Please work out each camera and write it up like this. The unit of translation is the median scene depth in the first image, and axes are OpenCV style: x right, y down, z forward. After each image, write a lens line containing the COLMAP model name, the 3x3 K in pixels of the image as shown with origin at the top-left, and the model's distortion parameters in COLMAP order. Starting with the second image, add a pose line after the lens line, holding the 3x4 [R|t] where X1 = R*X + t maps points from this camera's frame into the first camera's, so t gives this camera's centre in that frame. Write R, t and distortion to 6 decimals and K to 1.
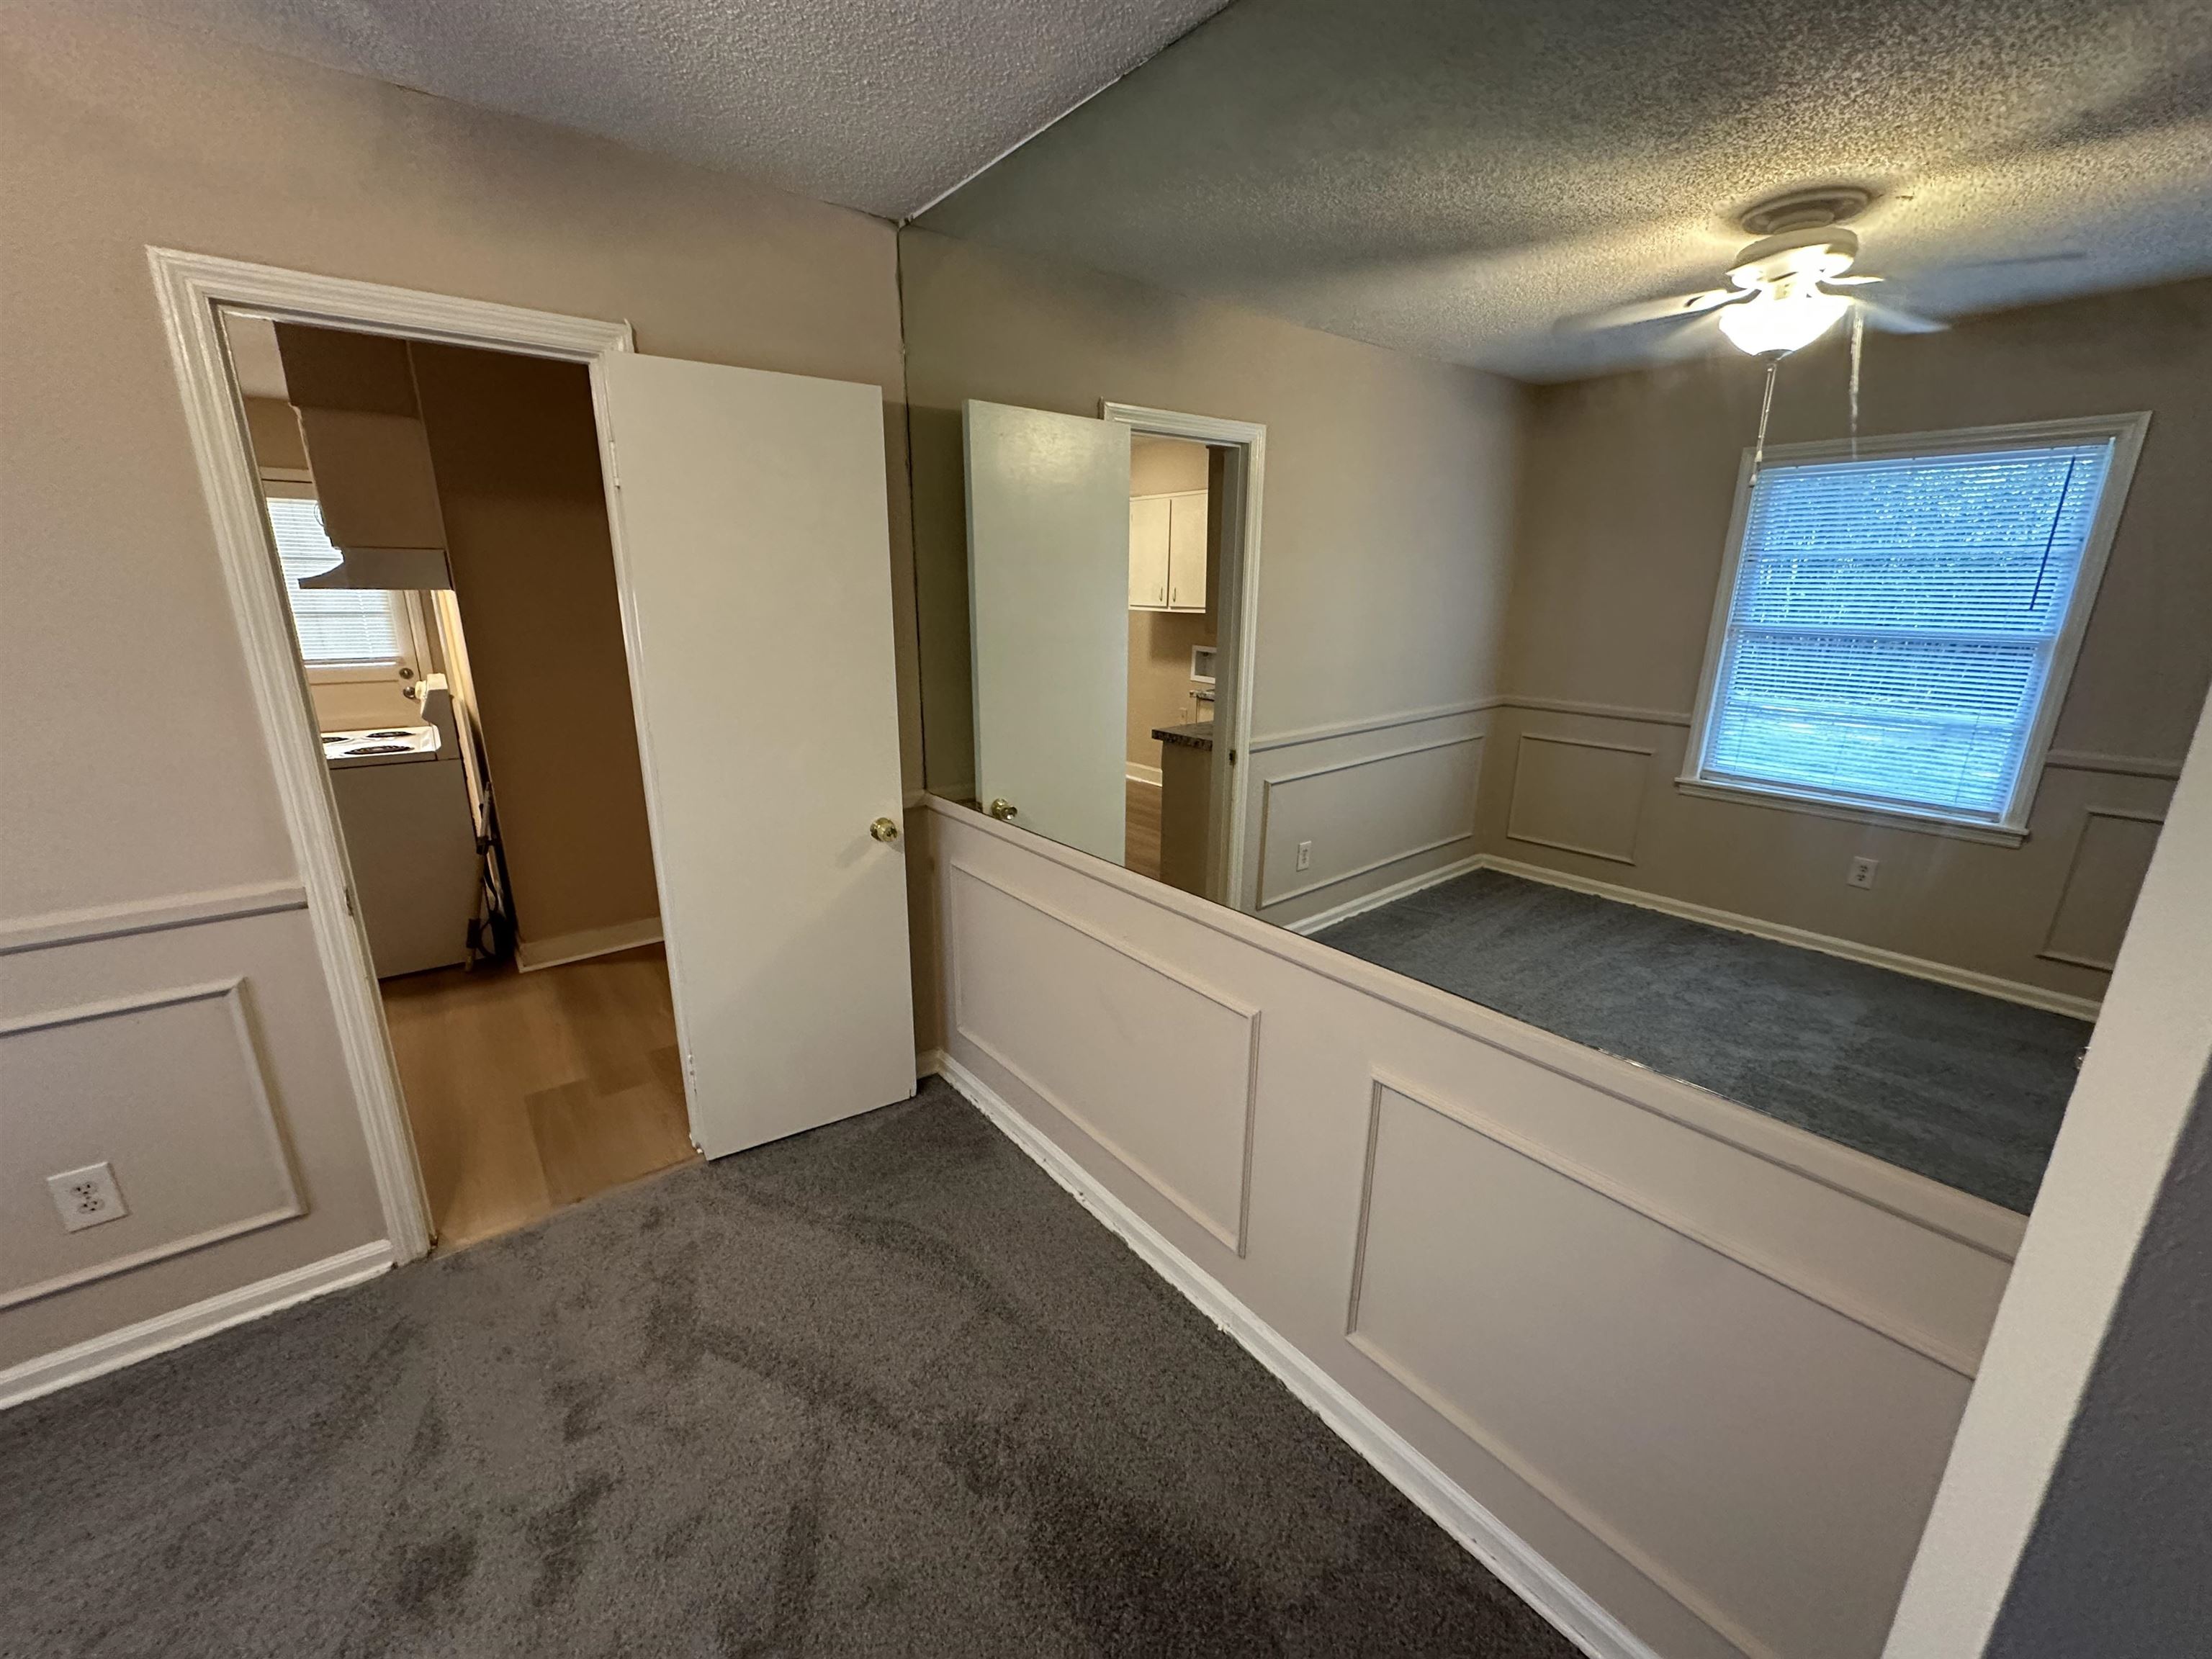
lens RADIAL K [[884.0, 0, 1104.9], [0, 884.0, 829.9], [0, 0, 1]] dist [-0.002128, 0.000735]
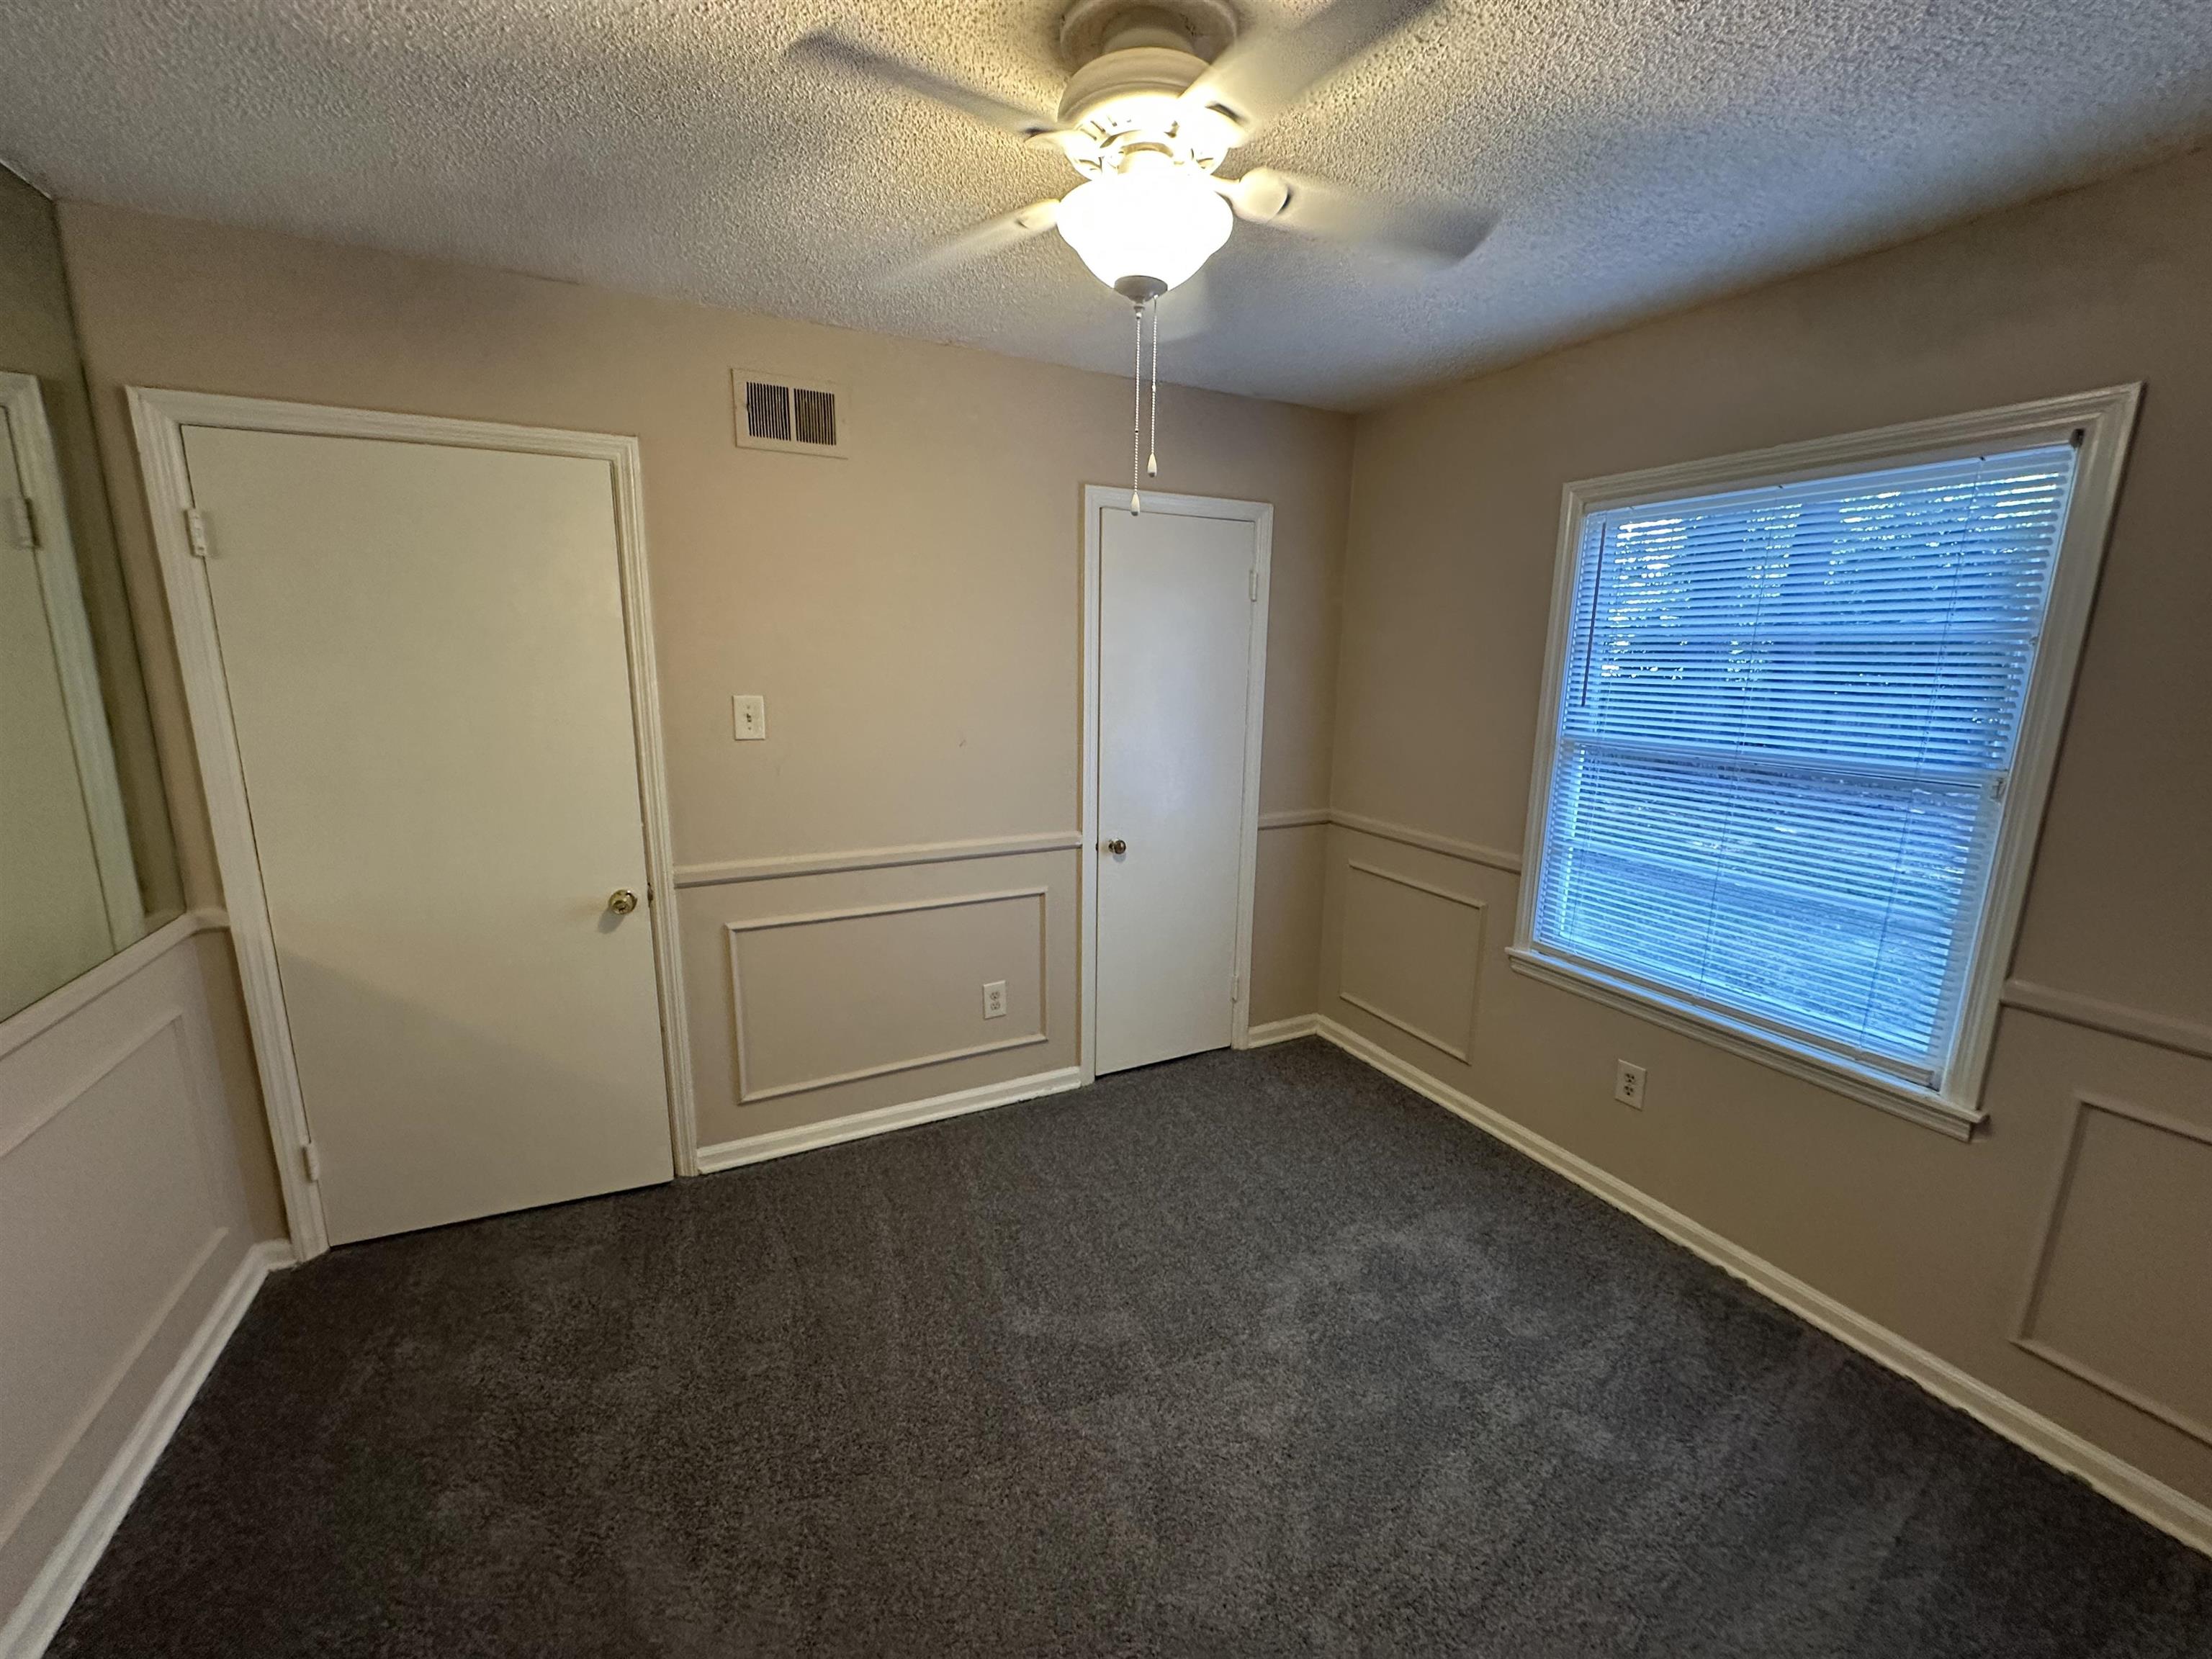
lens RADIAL K [[900.2, 0, 1106.1], [0, 900.2, 825.3], [0, 0, 1]] dist [-0.000195, 0.000179]
pose [[0.978301, 0.057249, -0.199122, 0.593271], [-0.071945, 0.995131, -0.067362, -0.103312], [0.194296, 0.080227, 0.977657, 0.309092]]
